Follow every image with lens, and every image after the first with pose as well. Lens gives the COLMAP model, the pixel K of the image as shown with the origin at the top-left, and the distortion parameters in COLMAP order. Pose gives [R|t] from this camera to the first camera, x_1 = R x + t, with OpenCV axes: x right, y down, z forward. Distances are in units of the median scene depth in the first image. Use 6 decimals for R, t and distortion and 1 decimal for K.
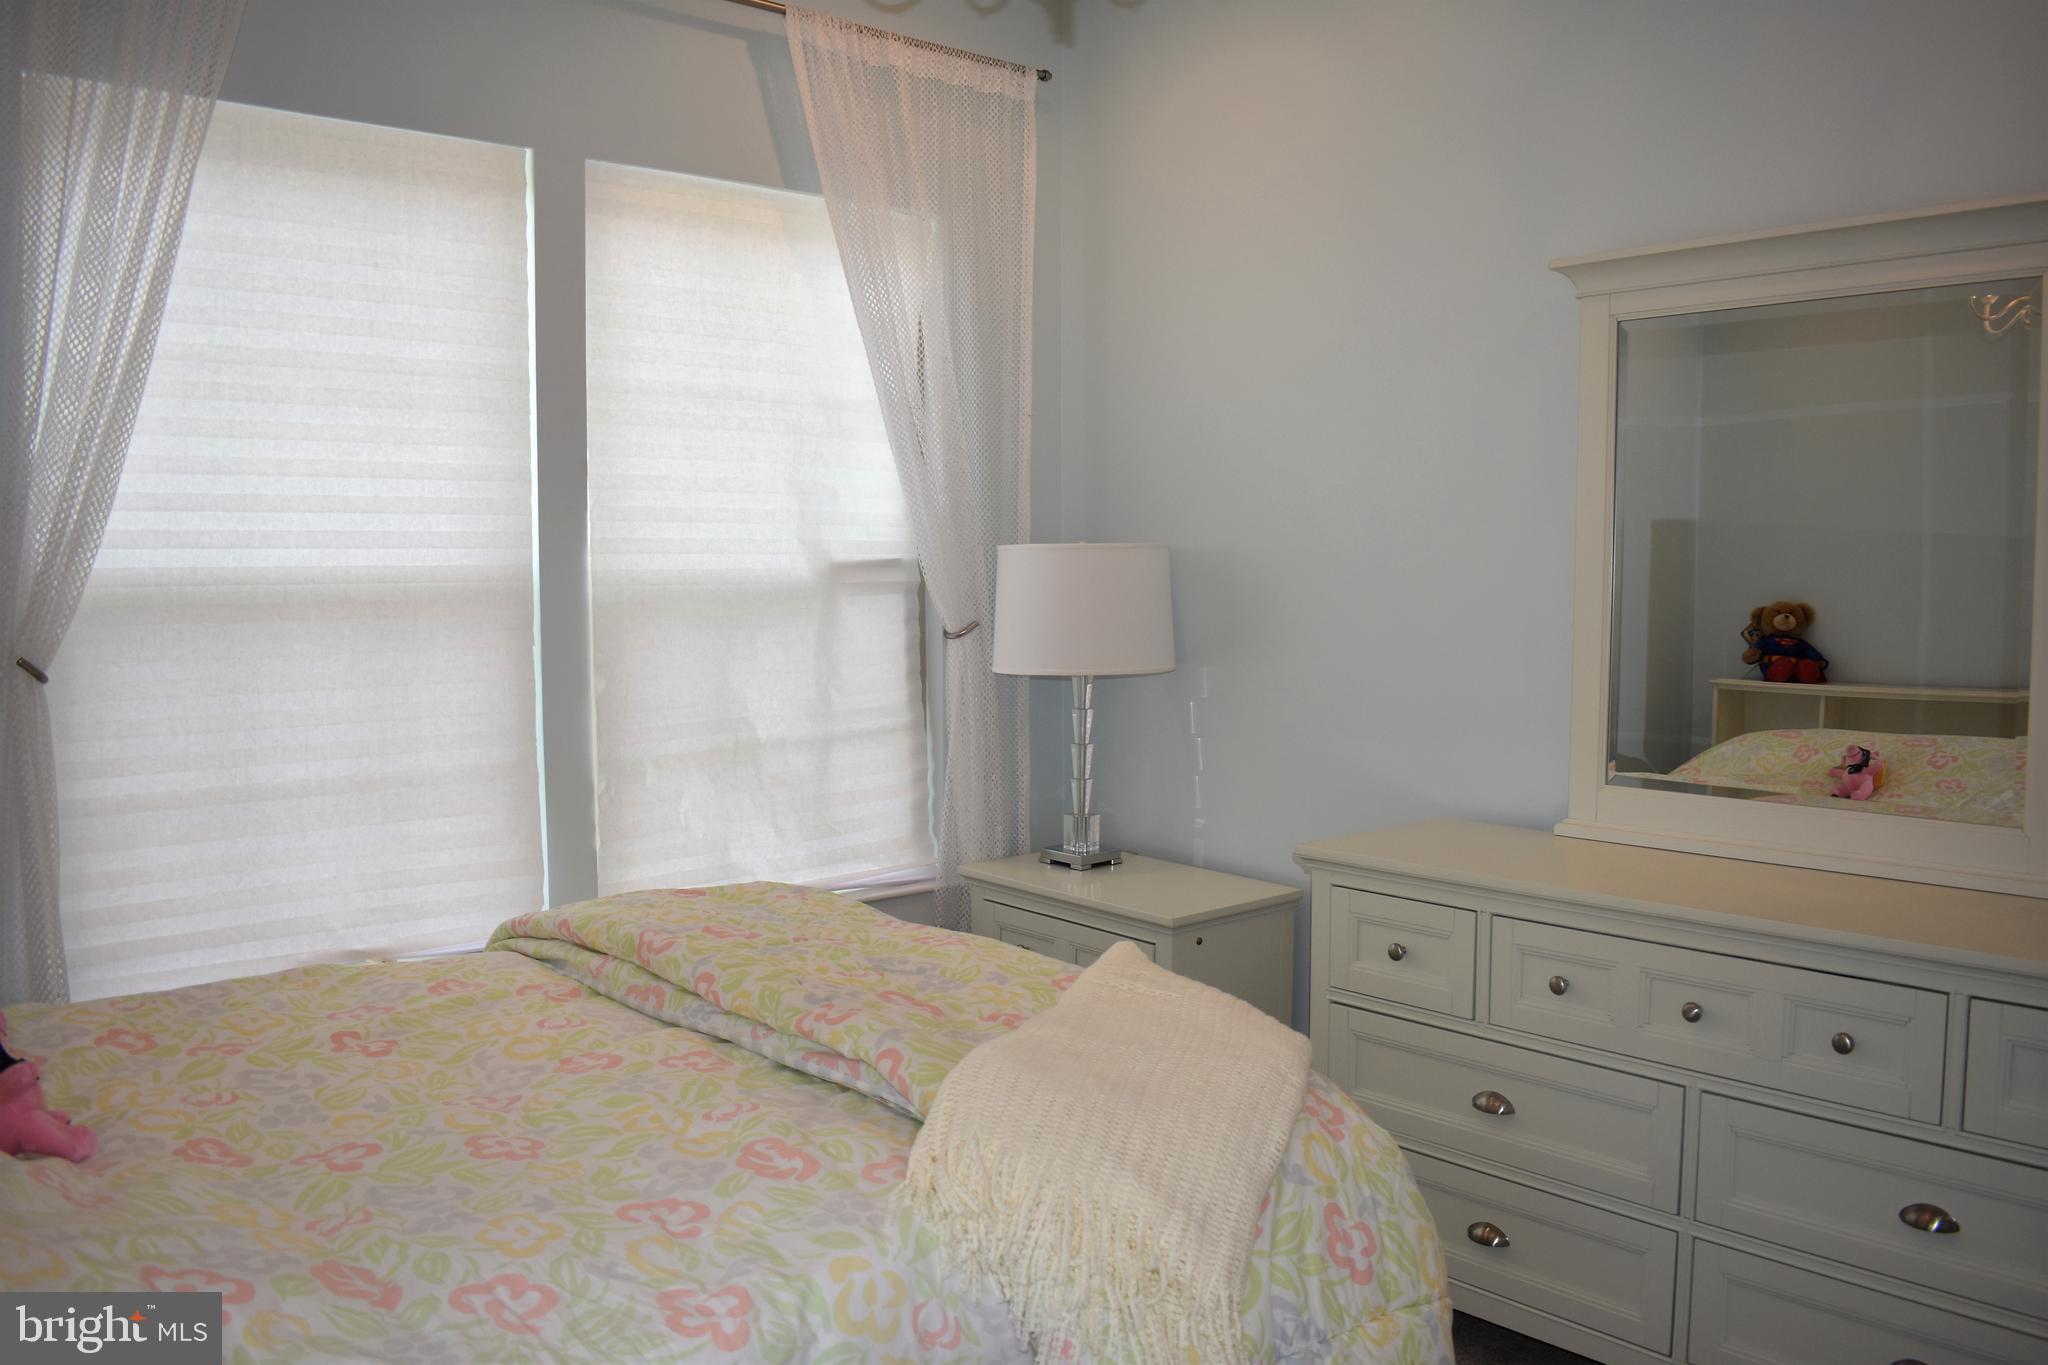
lens RADIAL K [[1628.7, 0, 1024.0], [0, 1628.7, 682.5], [0, 0, 1]] dist [-0.095902, 0.006680]
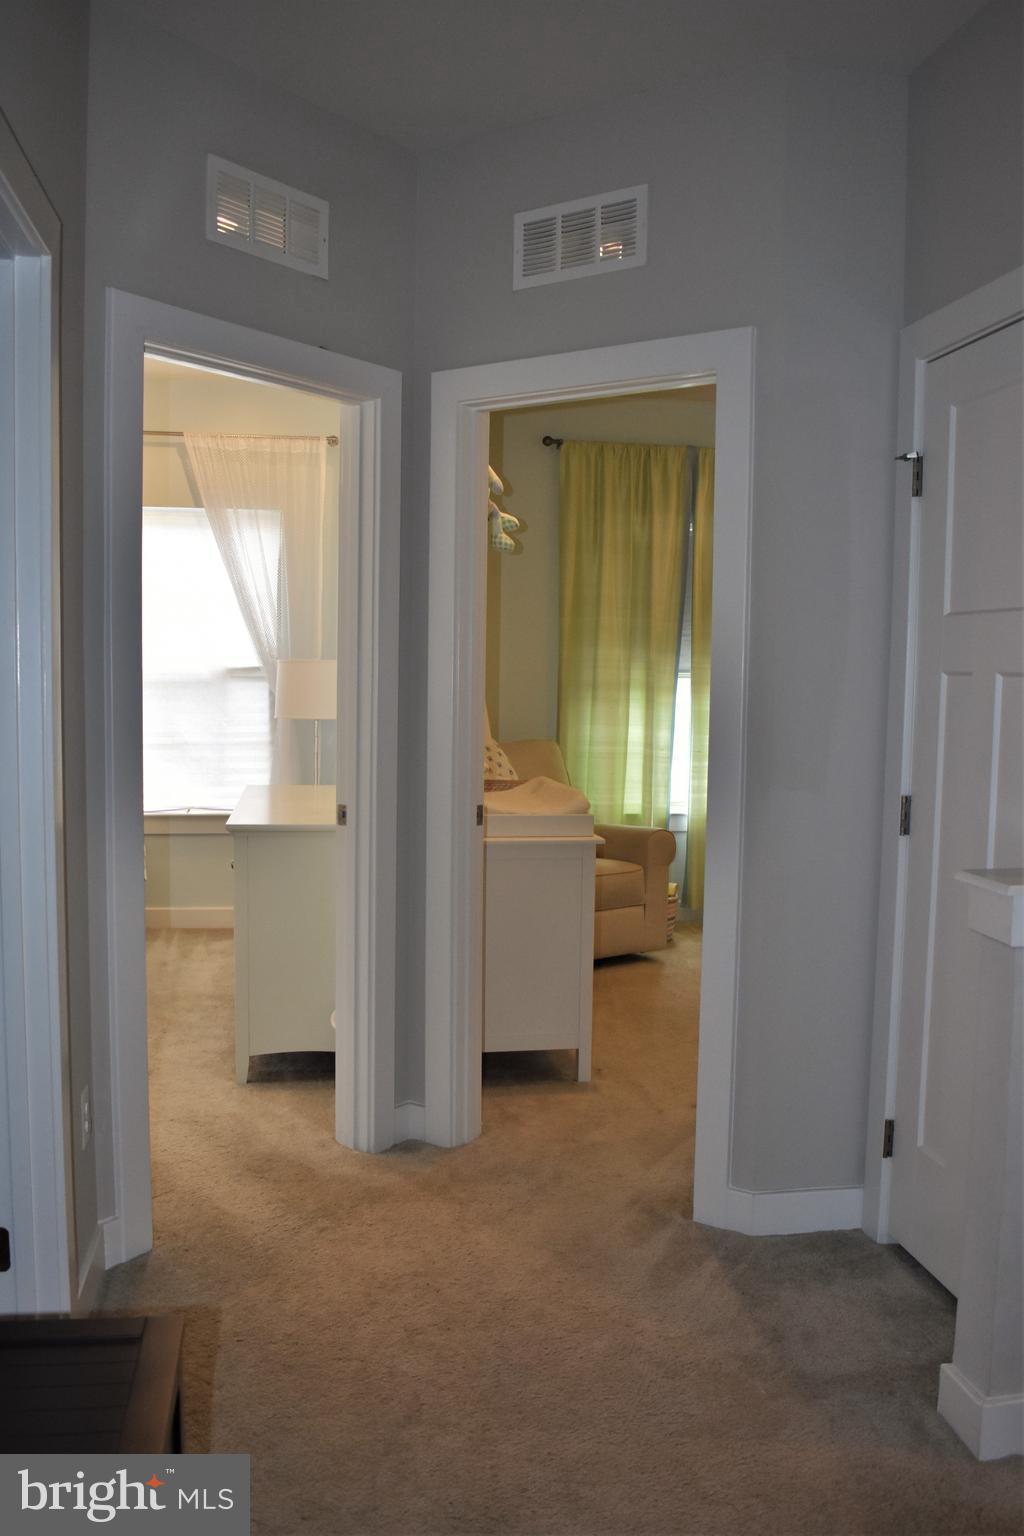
lens RADIAL K [[1221.5, 0, 512.0], [0, 1221.5, 768.0], [0, 0, 1]] dist [-0.095902, 0.006680]
pose [[0.846594, 0.067178, -0.527983, 1.347849], [-0.061735, 0.997701, 0.027955, -0.006136], [0.528647, 0.008928, 0.848795, -0.277049]]
